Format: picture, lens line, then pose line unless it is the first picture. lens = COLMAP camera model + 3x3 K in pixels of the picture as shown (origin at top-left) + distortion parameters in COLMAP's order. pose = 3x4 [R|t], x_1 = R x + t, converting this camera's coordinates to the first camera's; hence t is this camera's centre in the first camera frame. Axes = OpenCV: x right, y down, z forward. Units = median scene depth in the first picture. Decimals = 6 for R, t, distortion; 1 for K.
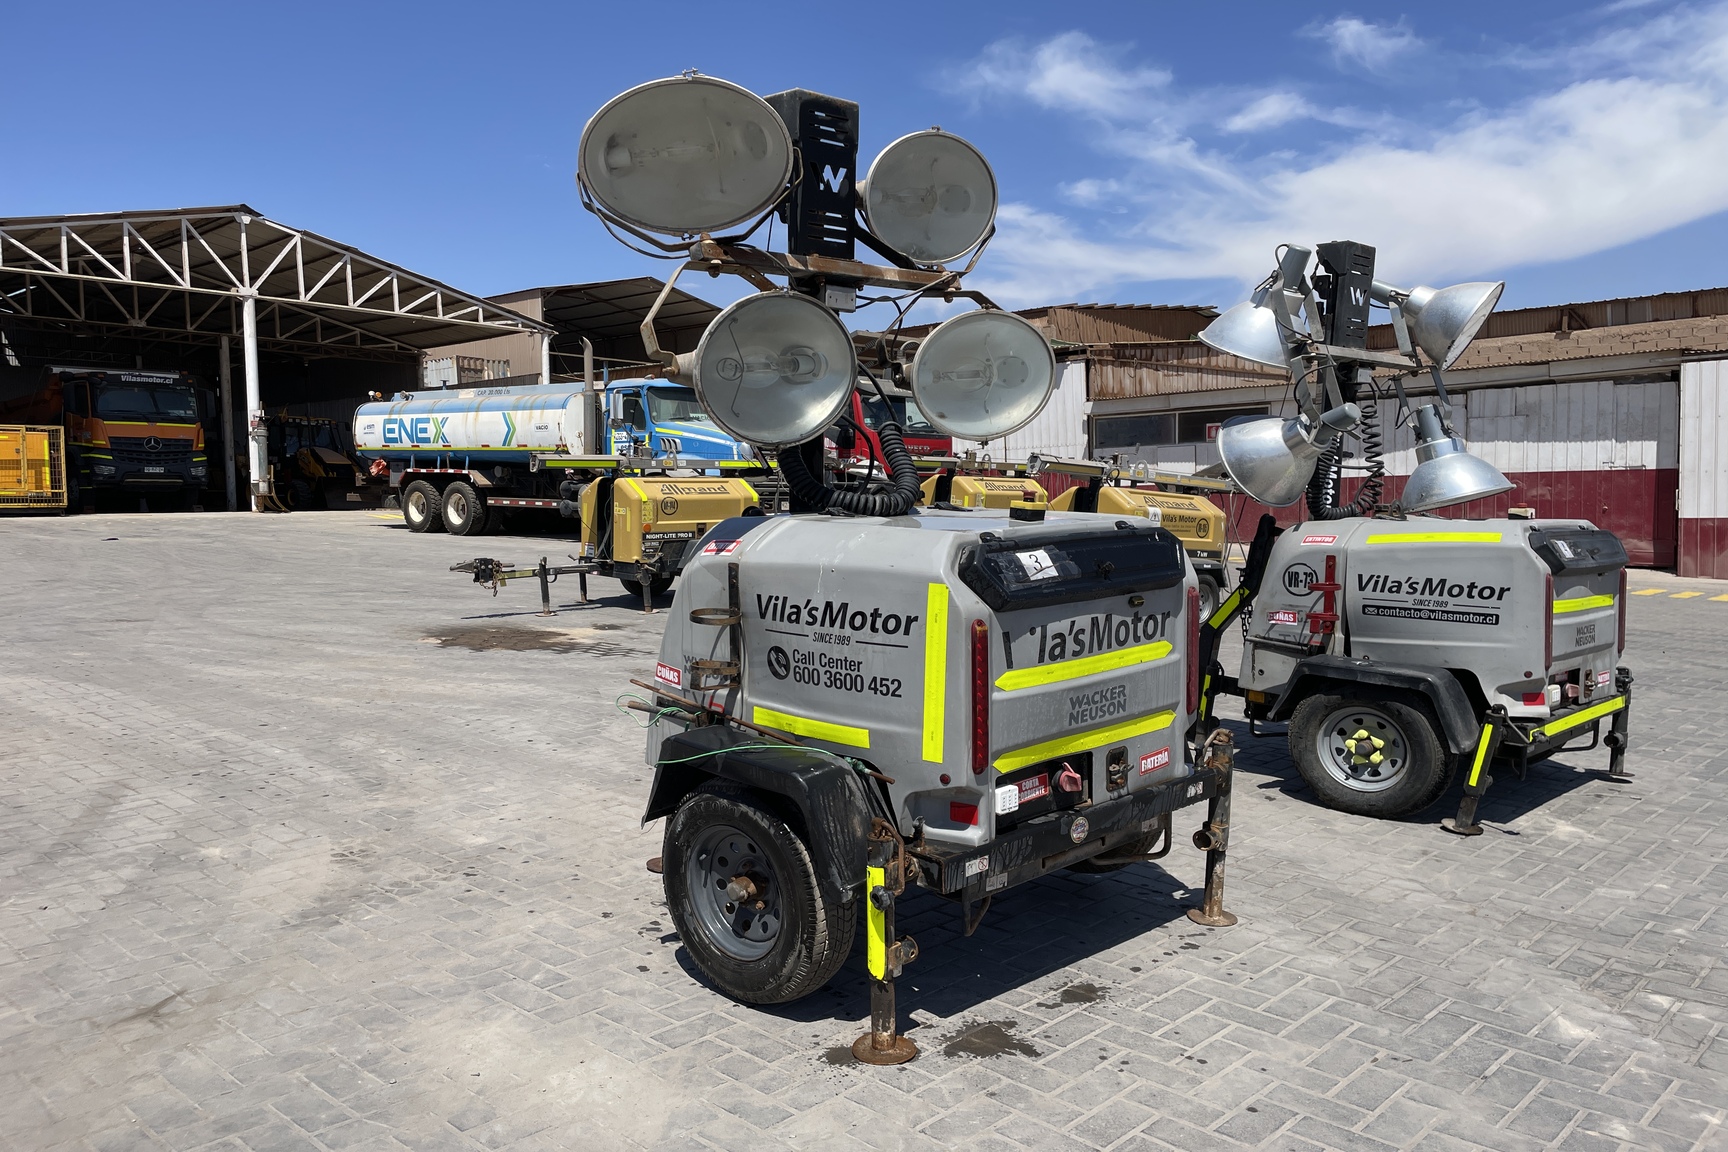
lens RADIAL K [[1295.2, 0, 864.0], [0, 1295.2, 576.0], [0, 0, 1]] dist [0.095207, -0.130008]
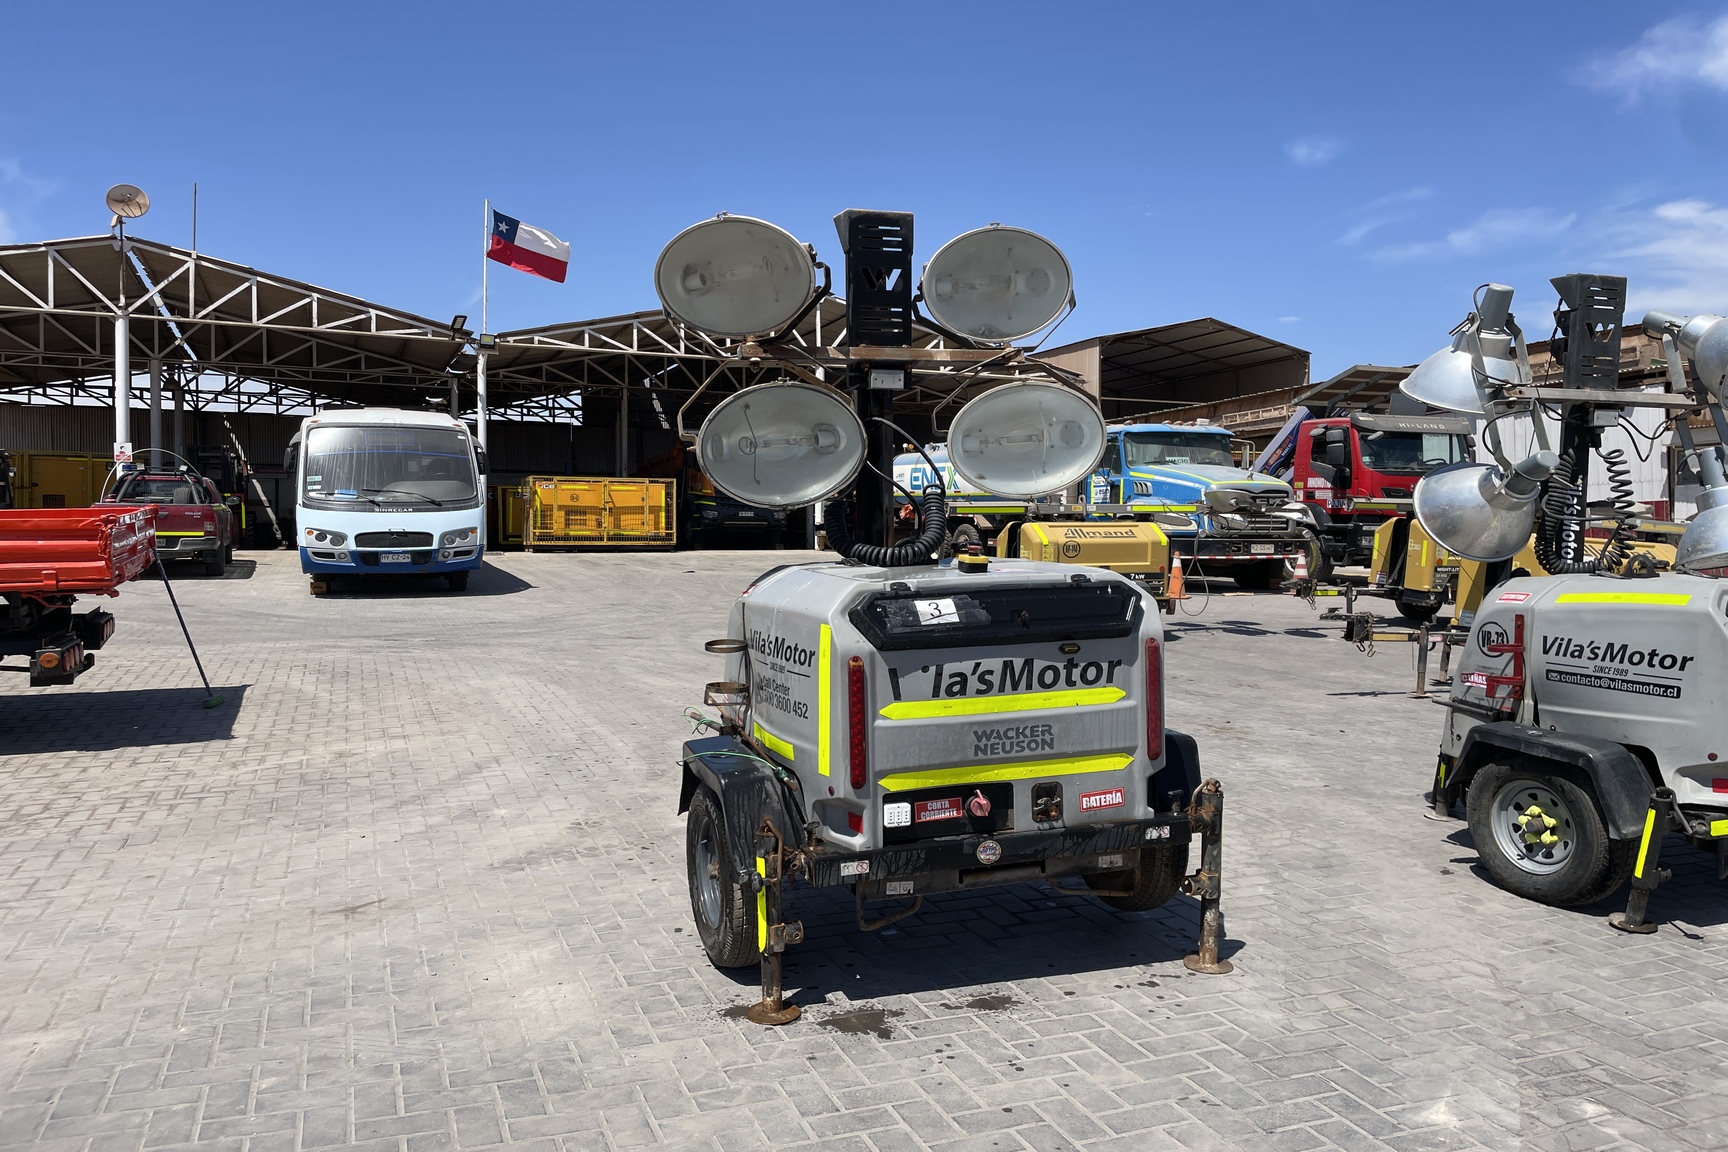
lens RADIAL K [[1292.8, 0, 874.5], [0, 1292.8, 550.0], [0, 0, 1]] dist [0.096067, -0.132970]
pose [[0.905593, 0.009940, -0.424031, 0.530504], [-0.031166, 0.998582, -0.043152, -0.011155], [0.423001, 0.052293, 0.904619, -0.056173]]
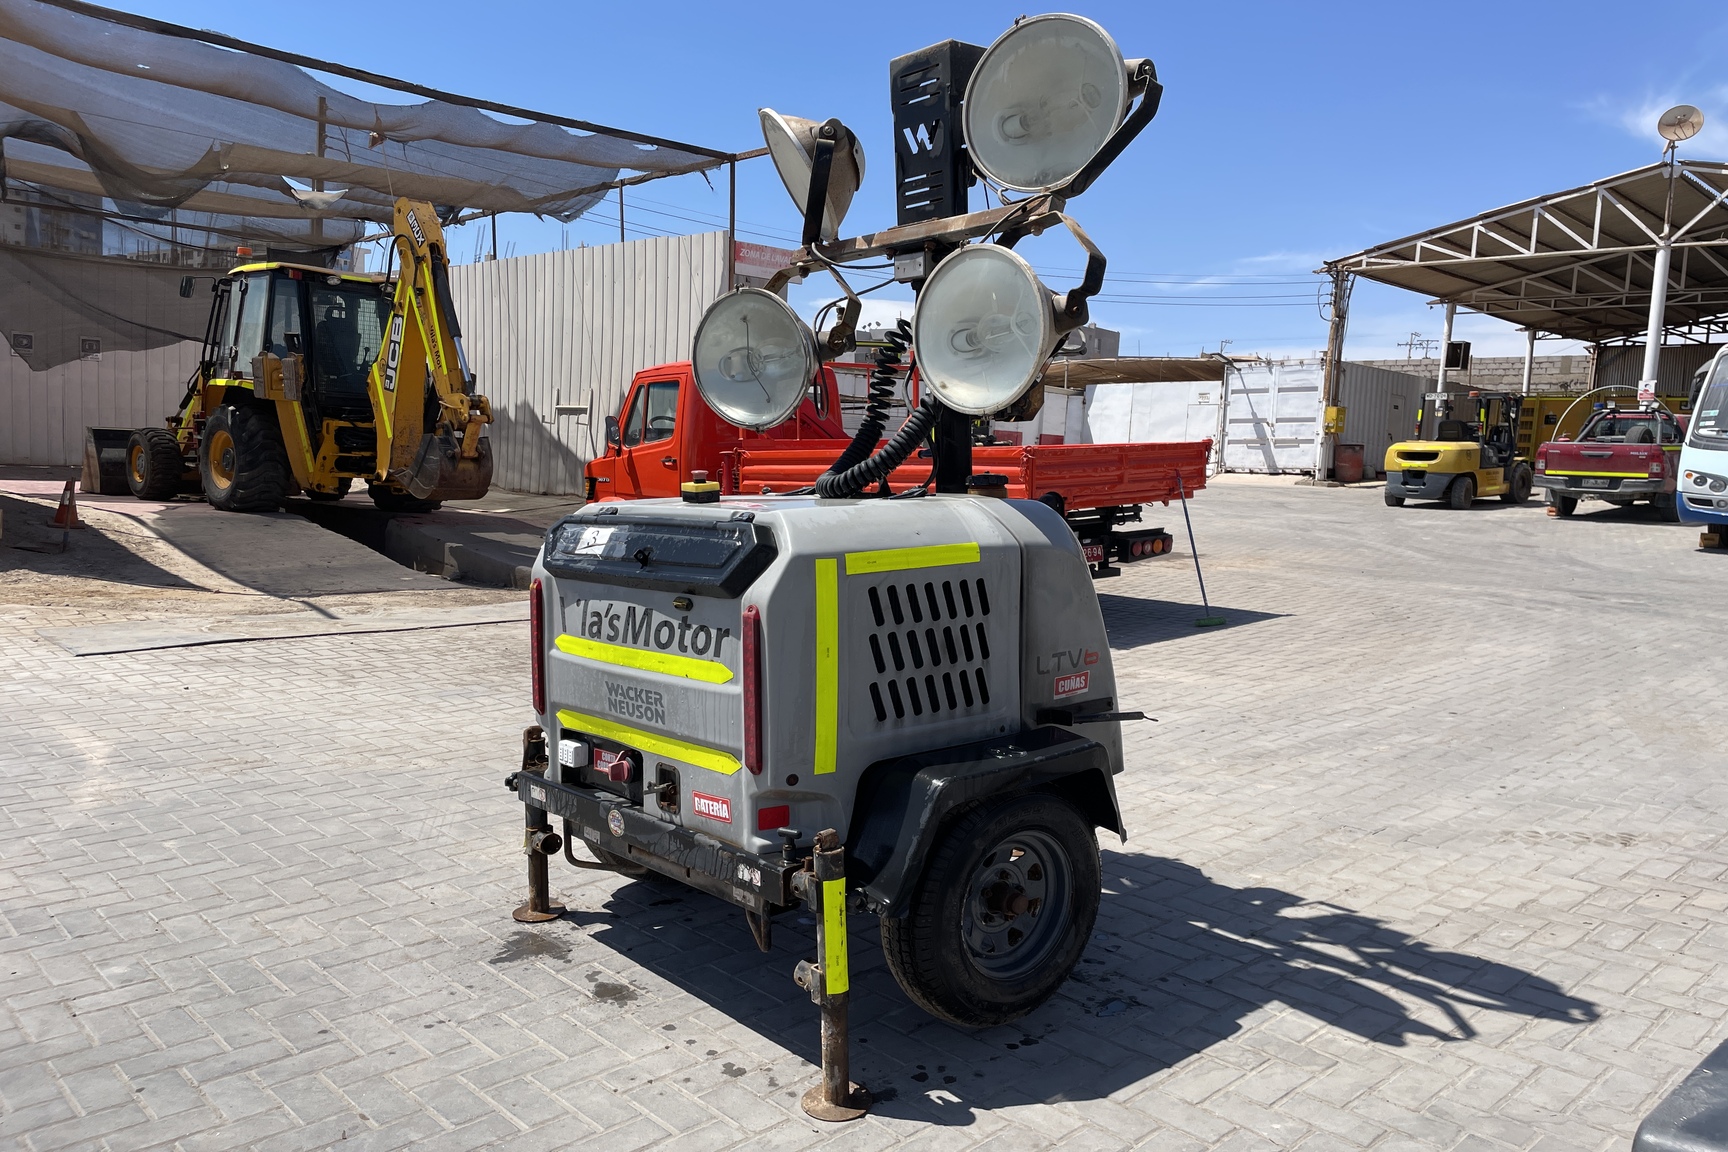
lens RADIAL K [[1295.2, 0, 864.0], [0, 1295.2, 576.0], [0, 0, 1]] dist [0.095207, -0.130008]
pose [[-0.053547, 0.095442, -0.993994, 1.065468], [-0.089554, 0.990952, 0.099974, -0.095787], [0.994542, 0.094369, -0.044515, 1.175816]]
